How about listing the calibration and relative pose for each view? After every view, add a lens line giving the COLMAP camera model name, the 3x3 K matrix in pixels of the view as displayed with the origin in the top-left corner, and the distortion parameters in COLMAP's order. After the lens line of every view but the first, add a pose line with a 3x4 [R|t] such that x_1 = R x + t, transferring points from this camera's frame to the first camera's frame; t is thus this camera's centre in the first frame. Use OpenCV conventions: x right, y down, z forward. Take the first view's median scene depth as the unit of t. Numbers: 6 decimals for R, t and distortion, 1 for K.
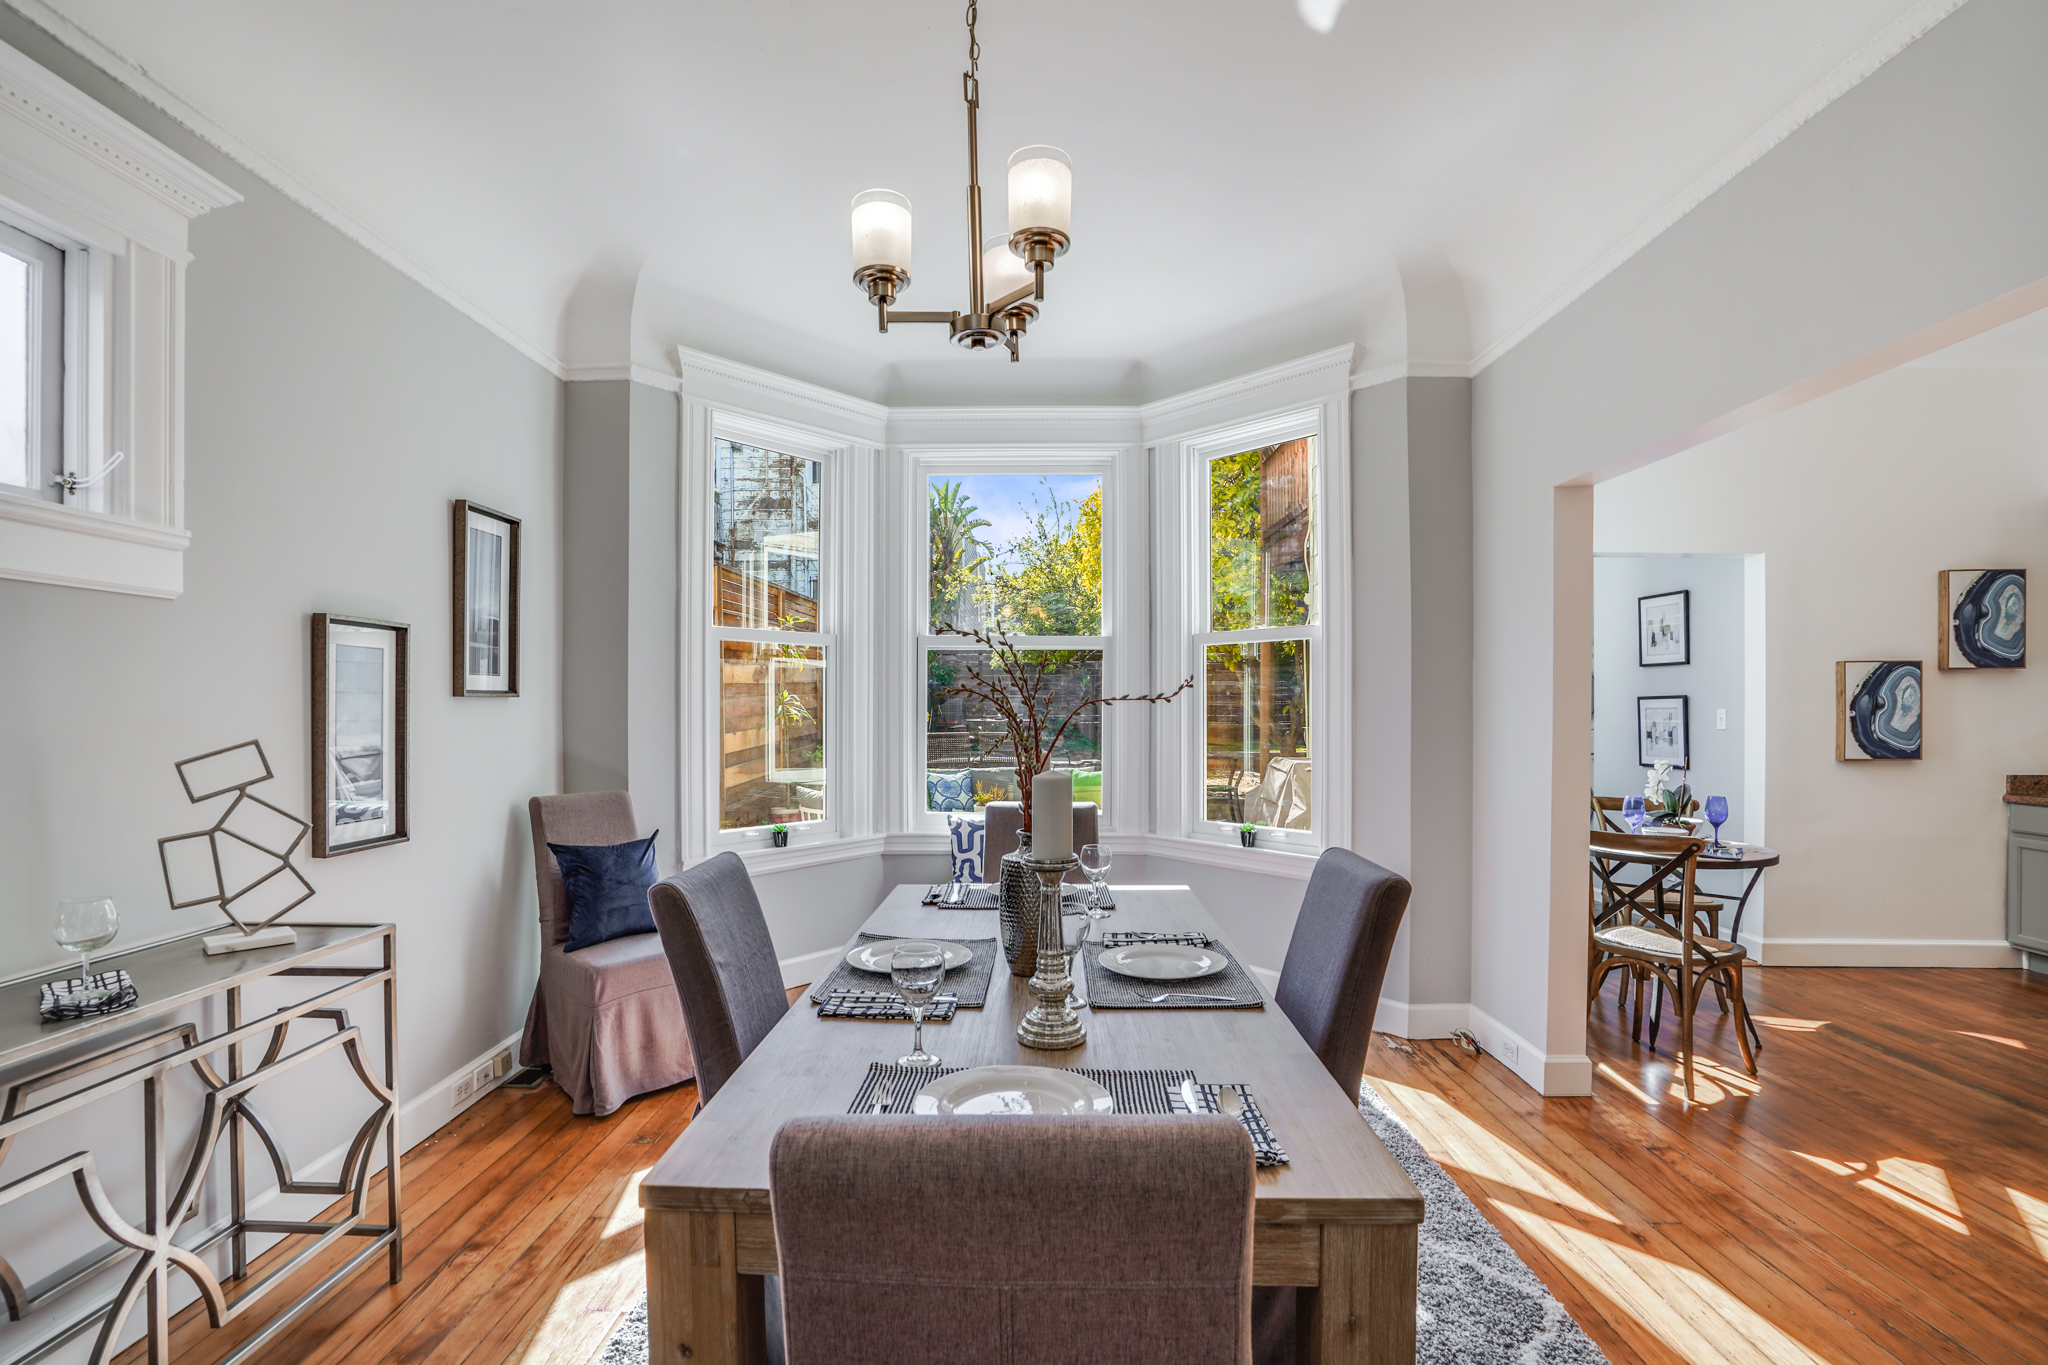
lens RADIAL K [[959.2, 0, 1003.2], [0, 959.2, 708.5], [0, 0, 1]] dist [-0.041410, 0.013028]
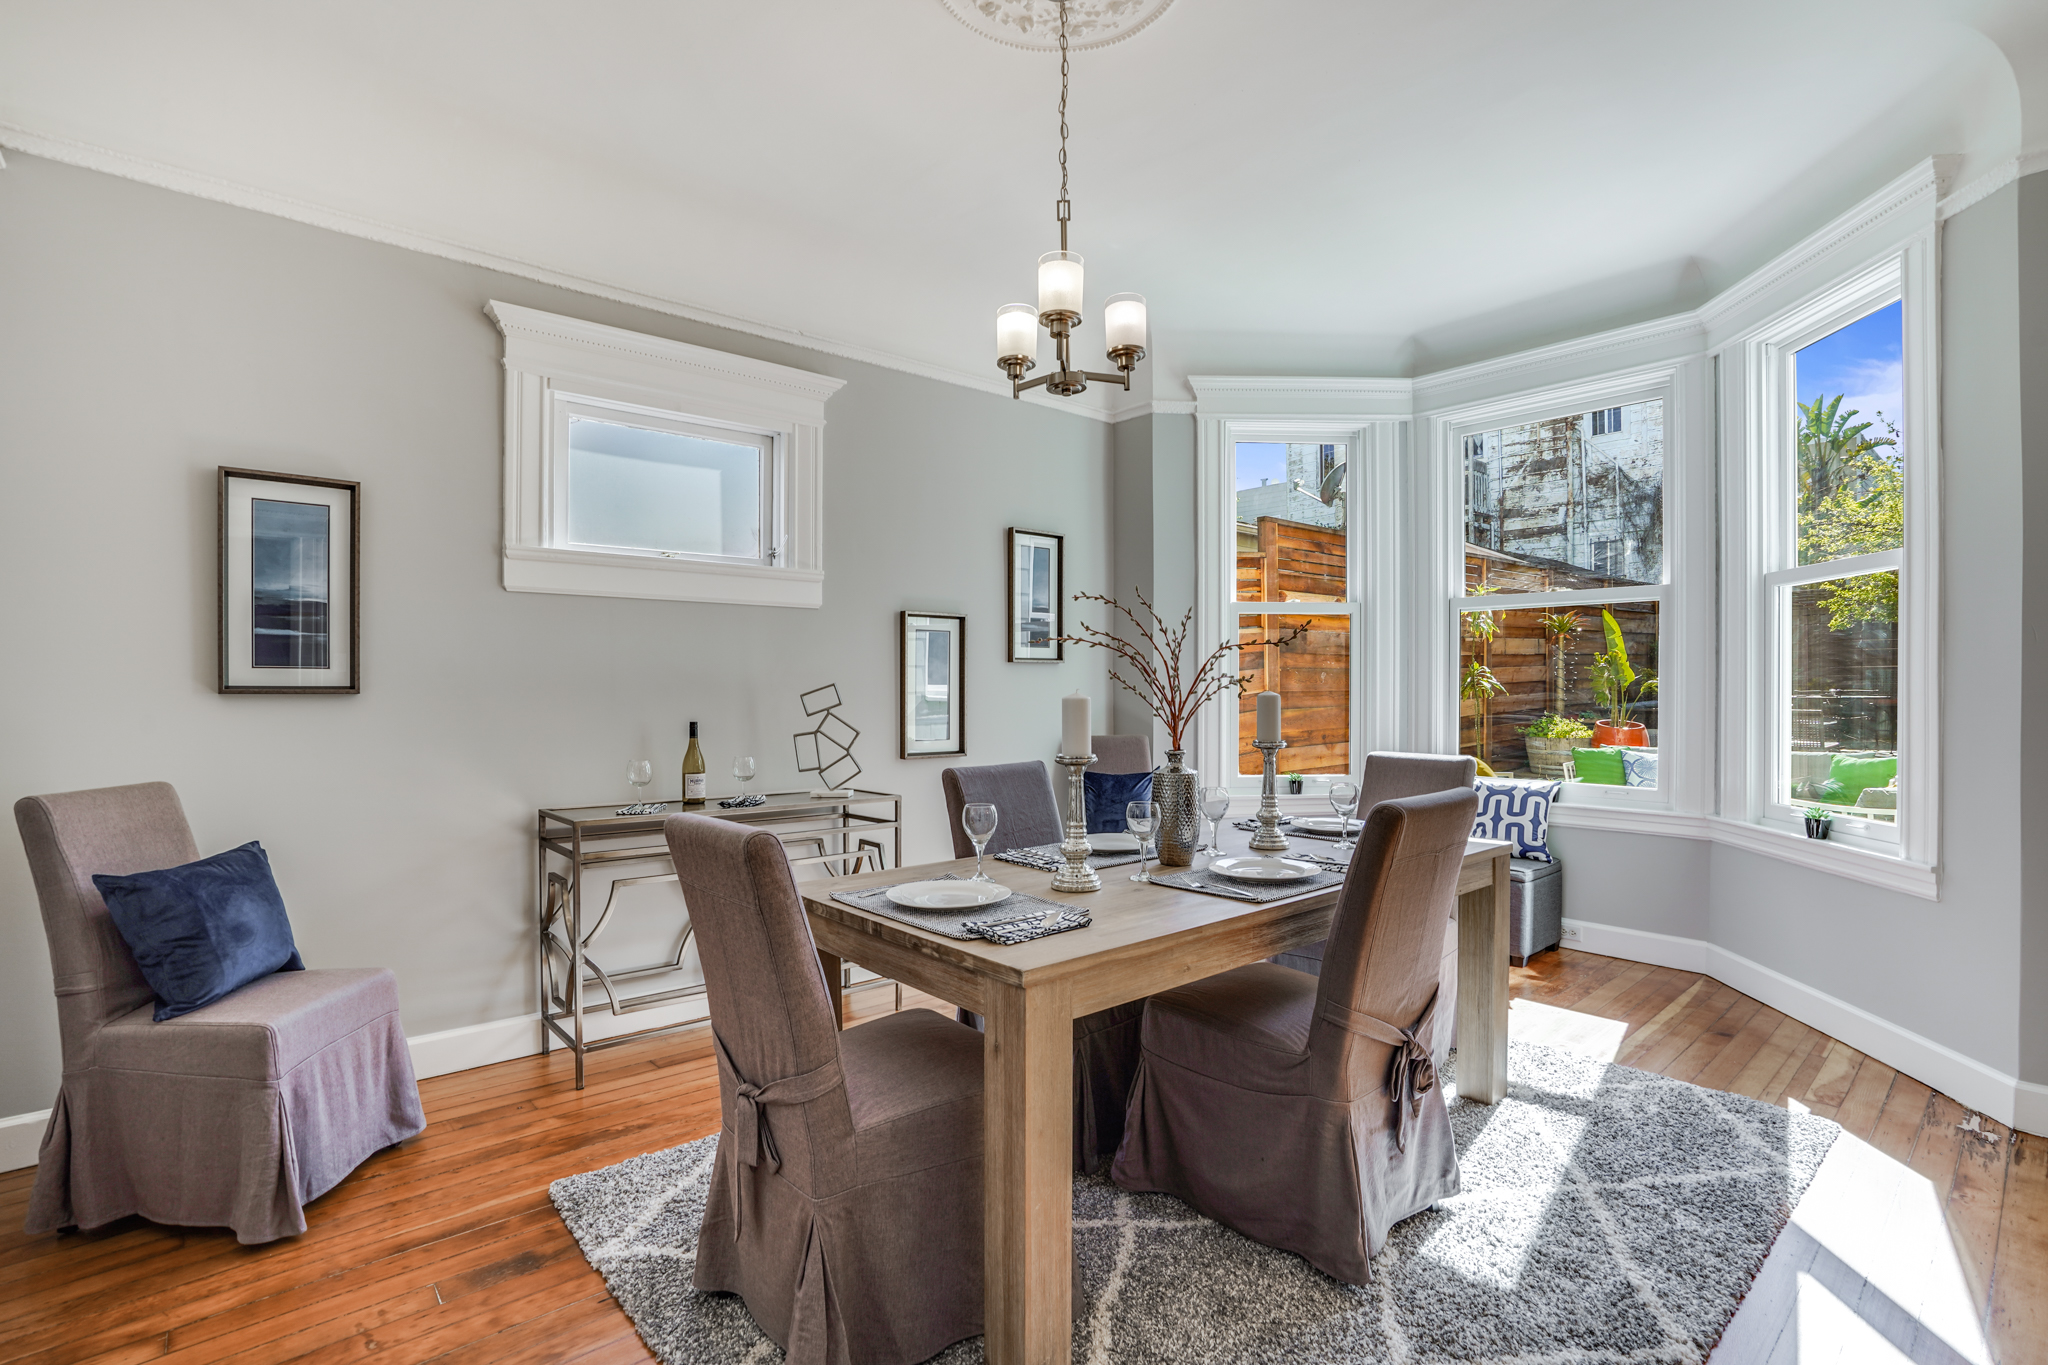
lens RADIAL K [[959.2, 0, 1027.9], [0, 959.2, 692.3], [0, 0, 1]] dist [-0.041410, 0.013028]
pose [[0.685584, -0.000066, -0.727993, 0.409577], [0.001489, 0.999998, 0.001311, 0.024462], [0.727992, -0.001983, 0.685583, 0.000597]]
